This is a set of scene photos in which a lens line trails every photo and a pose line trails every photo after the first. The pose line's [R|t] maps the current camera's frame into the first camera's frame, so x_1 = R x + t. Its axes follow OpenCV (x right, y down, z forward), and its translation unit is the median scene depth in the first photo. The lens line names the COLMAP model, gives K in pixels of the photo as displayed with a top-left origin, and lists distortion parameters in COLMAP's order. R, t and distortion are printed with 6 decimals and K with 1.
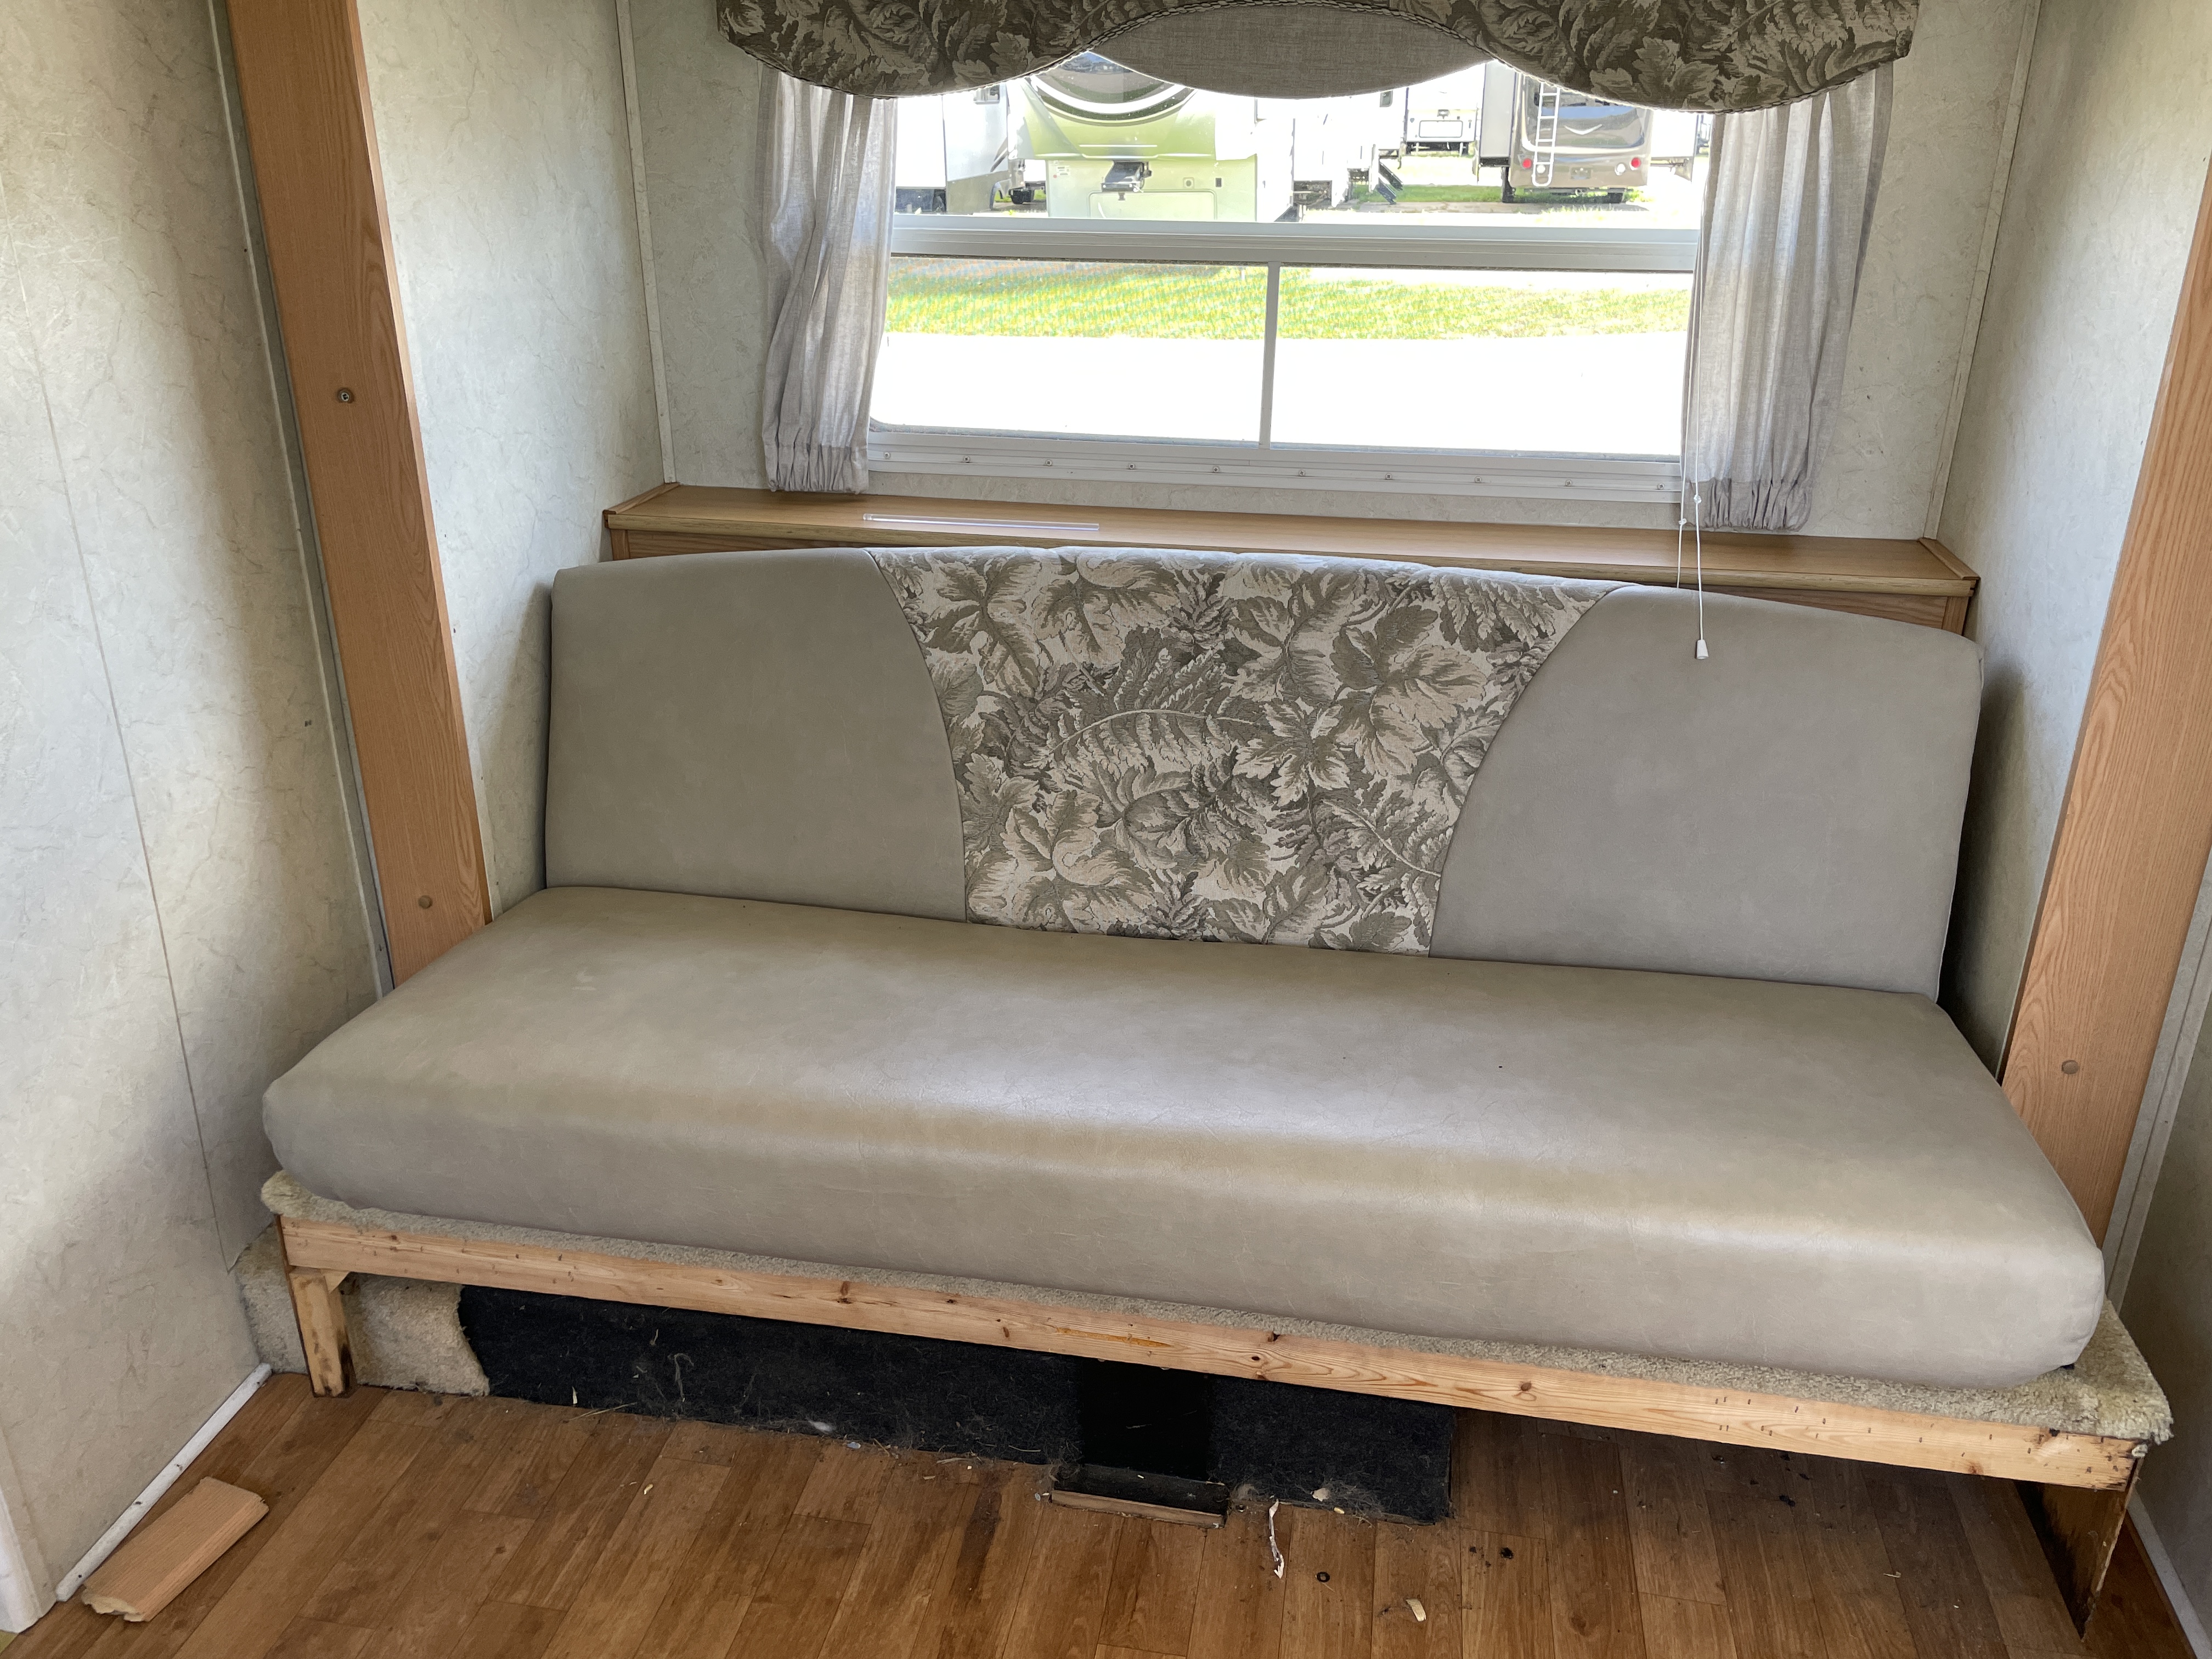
lens RADIAL K [[1683.8, 0, 1126.2], [0, 1683.8, 824.8], [0, 0, 1]] dist [0.078883, -0.089543]
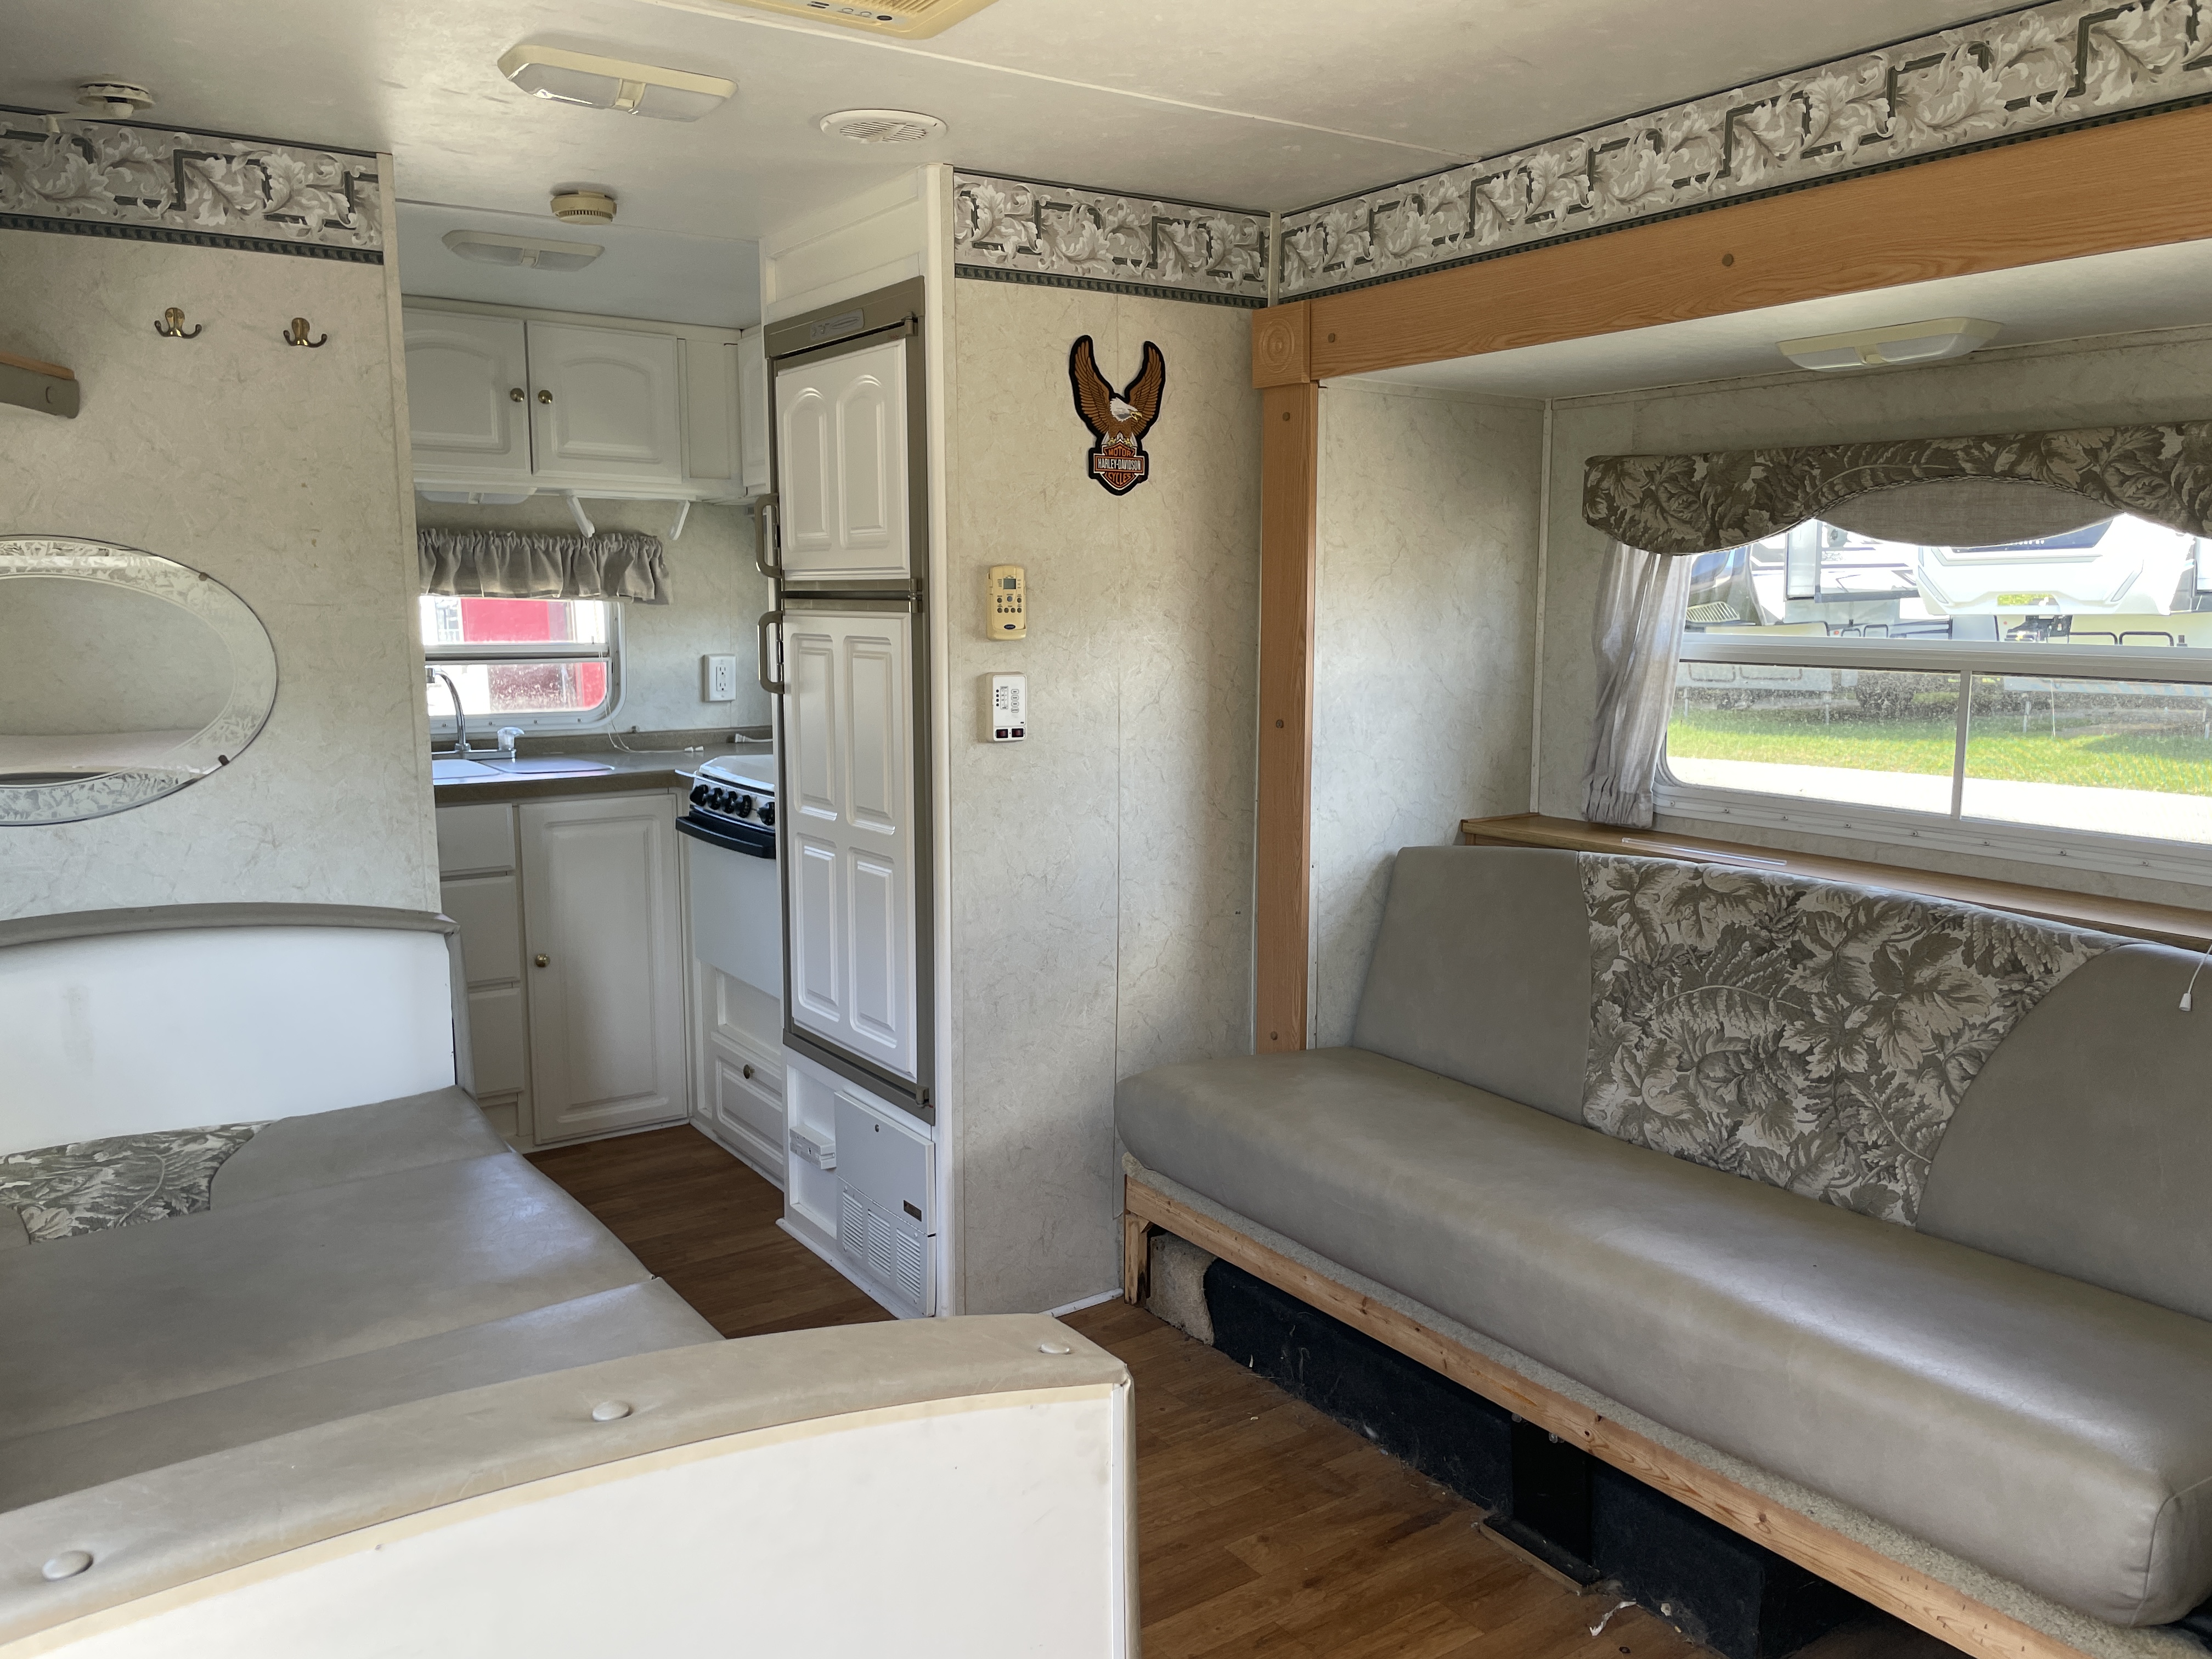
lens RADIAL K [[1683.8, 0, 1097.2], [0, 1683.8, 844.6], [0, 0, 1]] dist [0.078883, -0.089543]
pose [[0.694597, 0.101256, -0.712237, 0.603848], [-0.270784, 0.954032, -0.128446, 0.128124], [0.666491, 0.282081, 0.690087, -0.255472]]
